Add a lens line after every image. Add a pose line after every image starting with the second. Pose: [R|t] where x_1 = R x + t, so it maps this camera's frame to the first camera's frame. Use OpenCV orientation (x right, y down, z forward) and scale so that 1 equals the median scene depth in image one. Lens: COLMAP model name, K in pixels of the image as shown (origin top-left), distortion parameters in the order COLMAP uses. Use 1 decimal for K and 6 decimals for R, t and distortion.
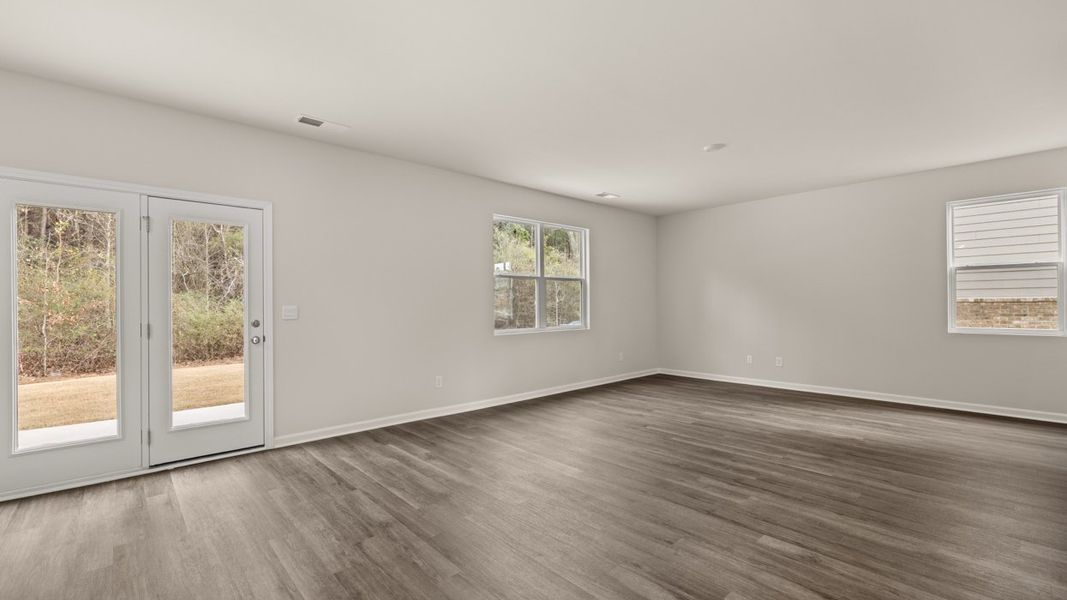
lens RADIAL K [[449.2, 0, 527.5], [0, 449.2, 303.1], [0, 0, 1]] dist [-0.002318, -0.000391]
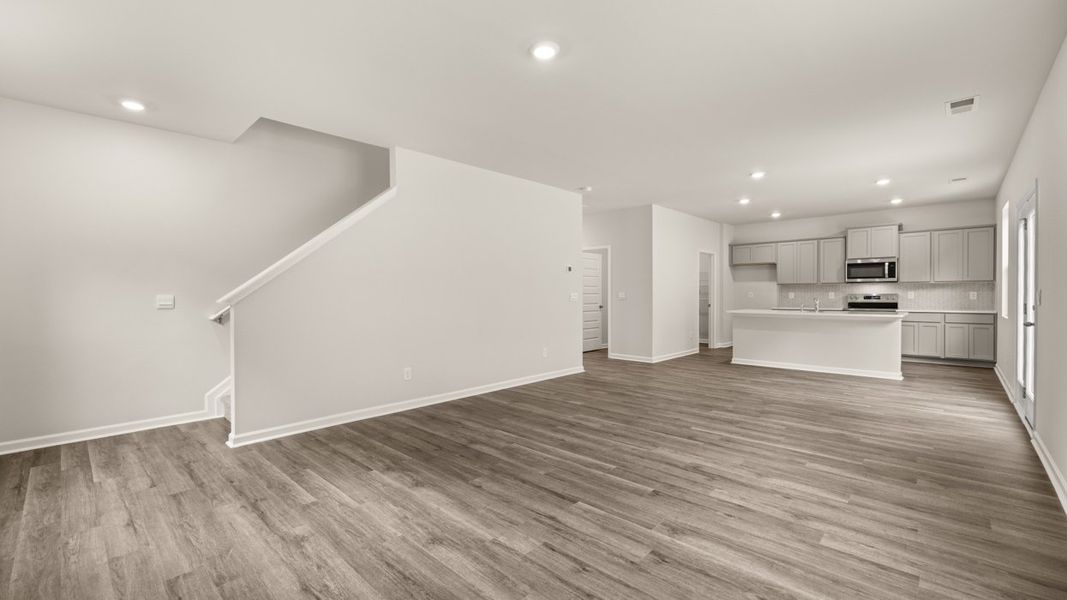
lens RADIAL K [[445.0, 0, 530.6], [0, 445.0, 299.1], [0, 0, 1]] dist [-0.001217, 0.000043]
pose [[-0.996863, 0.014215, -0.077865, 0.539656], [0.013528, 0.999865, 0.009343, 0.003951], [0.077987, 0.008260, -0.996920, 1.805221]]
